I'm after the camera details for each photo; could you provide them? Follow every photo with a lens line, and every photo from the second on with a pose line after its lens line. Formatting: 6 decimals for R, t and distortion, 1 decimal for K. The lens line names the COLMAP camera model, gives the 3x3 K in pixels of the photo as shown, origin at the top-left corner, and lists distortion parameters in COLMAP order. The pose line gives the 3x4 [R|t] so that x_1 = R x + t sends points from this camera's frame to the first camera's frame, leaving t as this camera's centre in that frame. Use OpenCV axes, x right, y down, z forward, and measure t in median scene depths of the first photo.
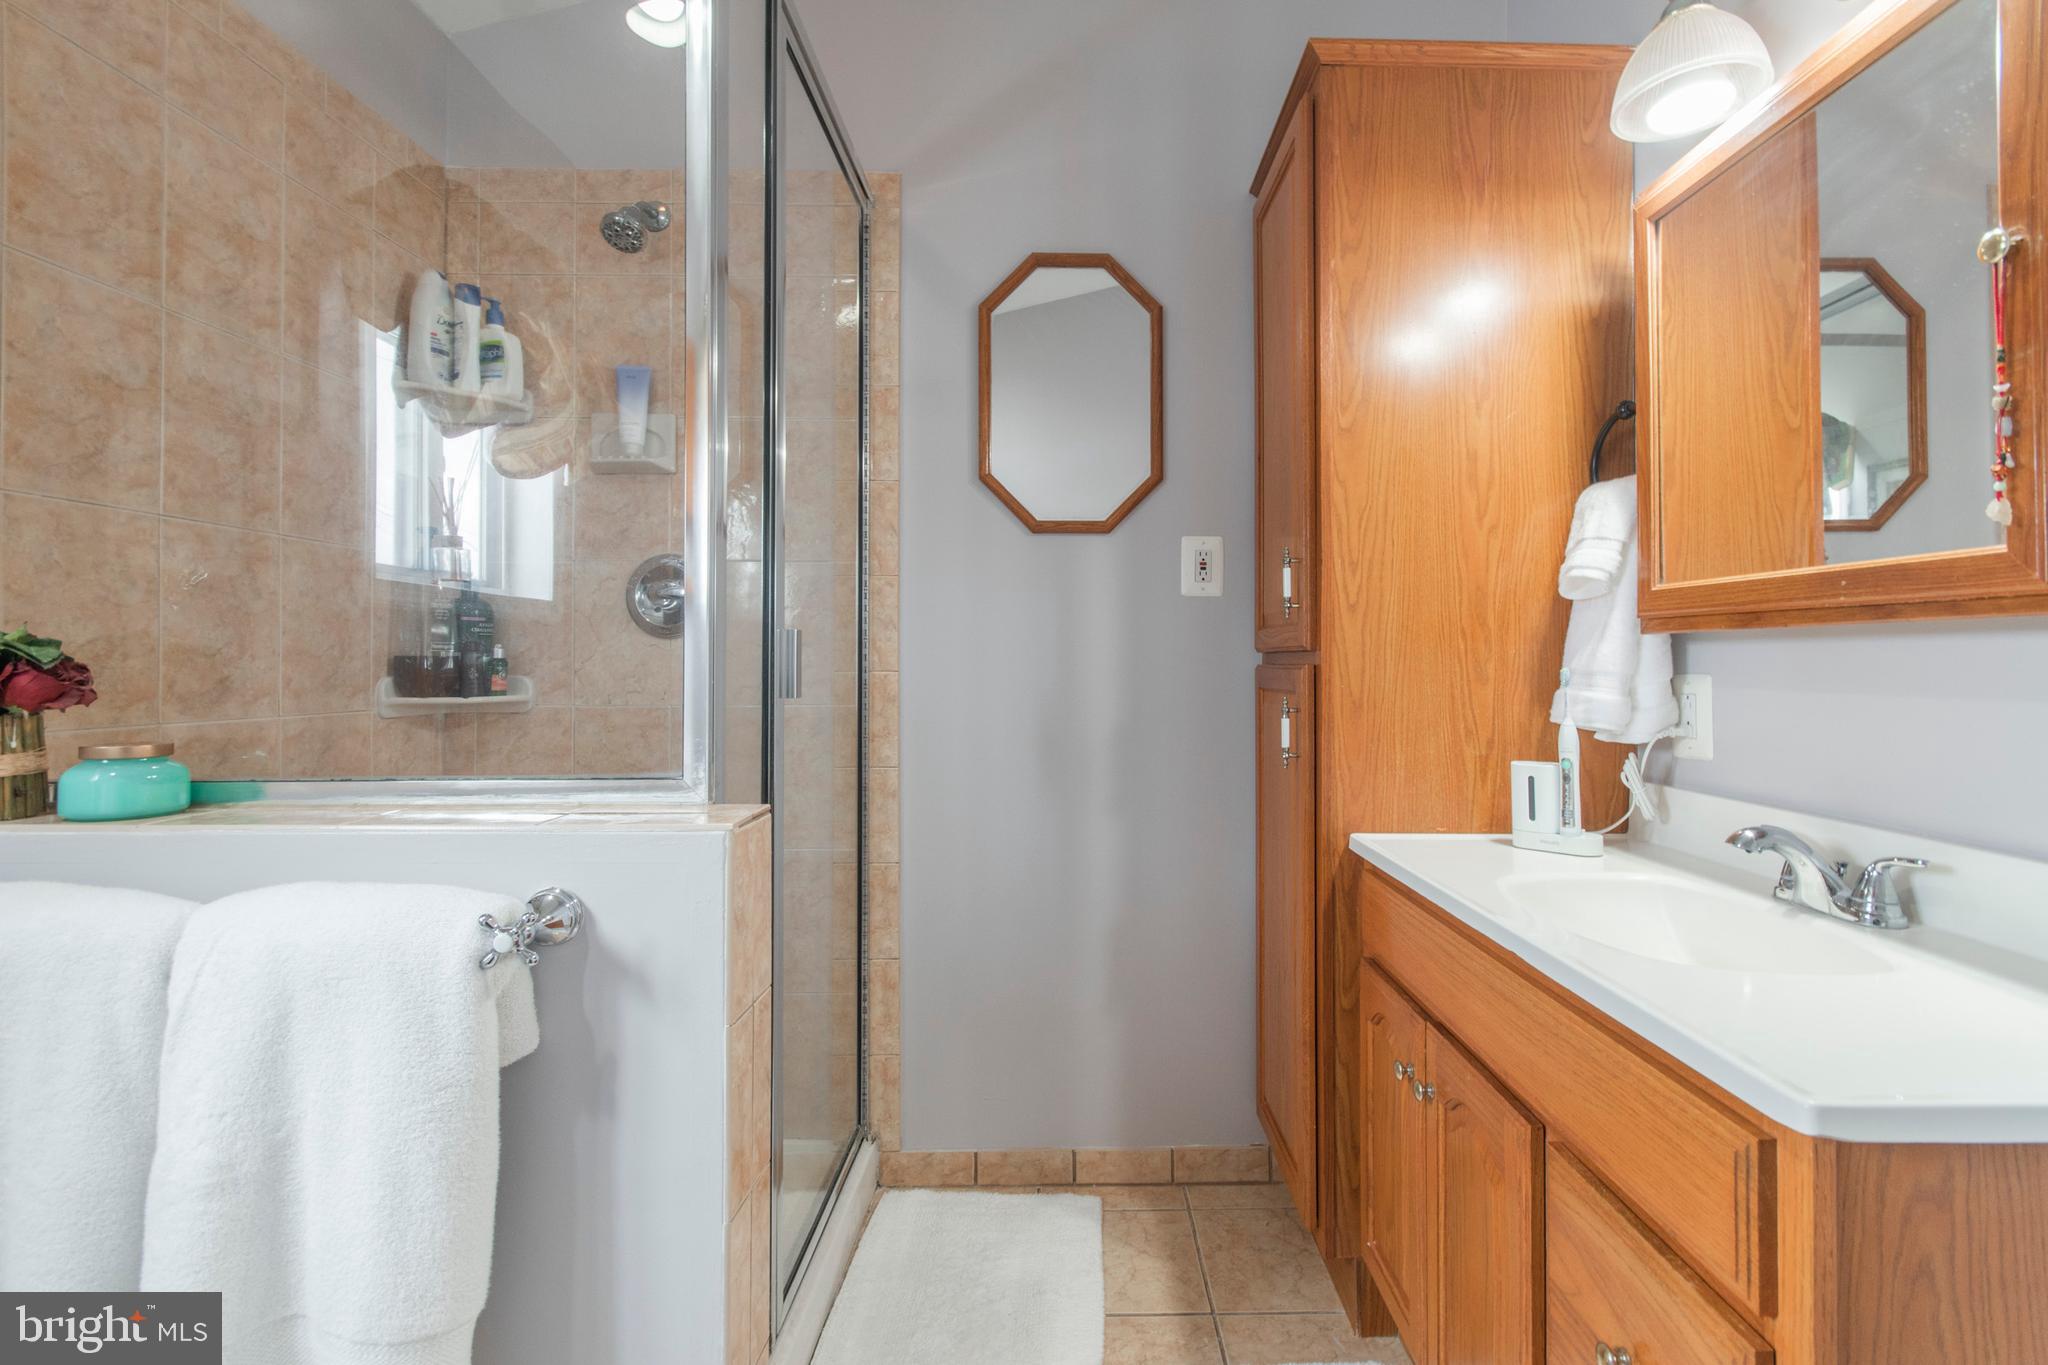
lens RADIAL K [[909.7, 0, 1093.3], [0, 909.7, 647.7], [0, 0, 1]] dist [0.008228, -0.006707]
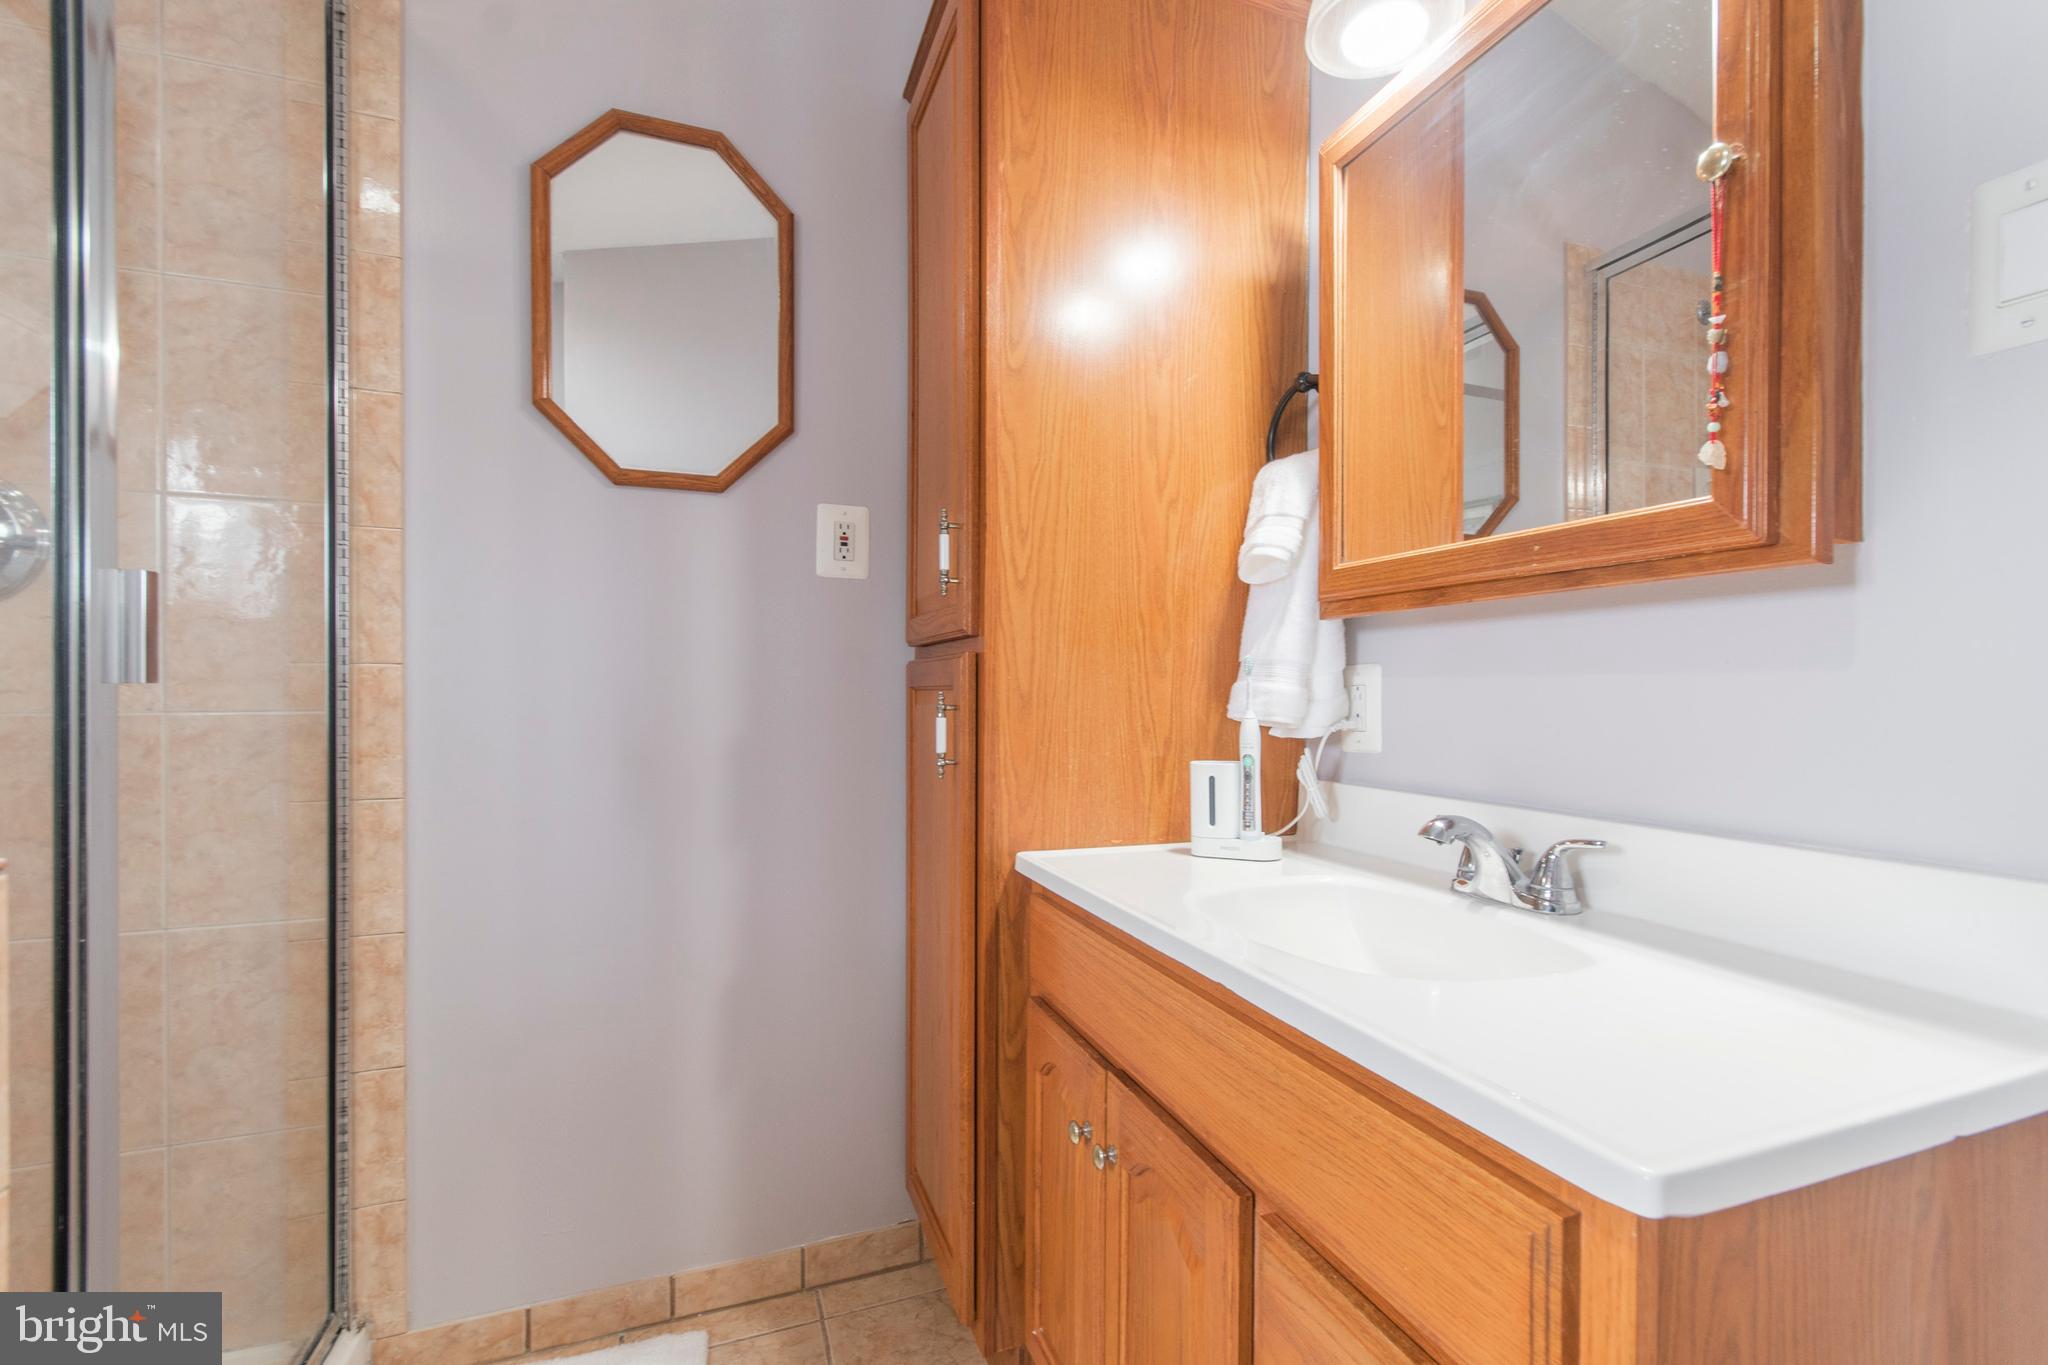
lens RADIAL K [[919.7, 0, 1082.1], [0, 919.7, 688.9], [0, 0, 1]] dist [-0.000541, 0.000156]
pose [[0.936398, 0.002968, 0.350927, 0.039482], [-0.007986, 0.999885, 0.012854, 0.041326], [-0.350849, -0.014839, 0.936314, 0.183577]]
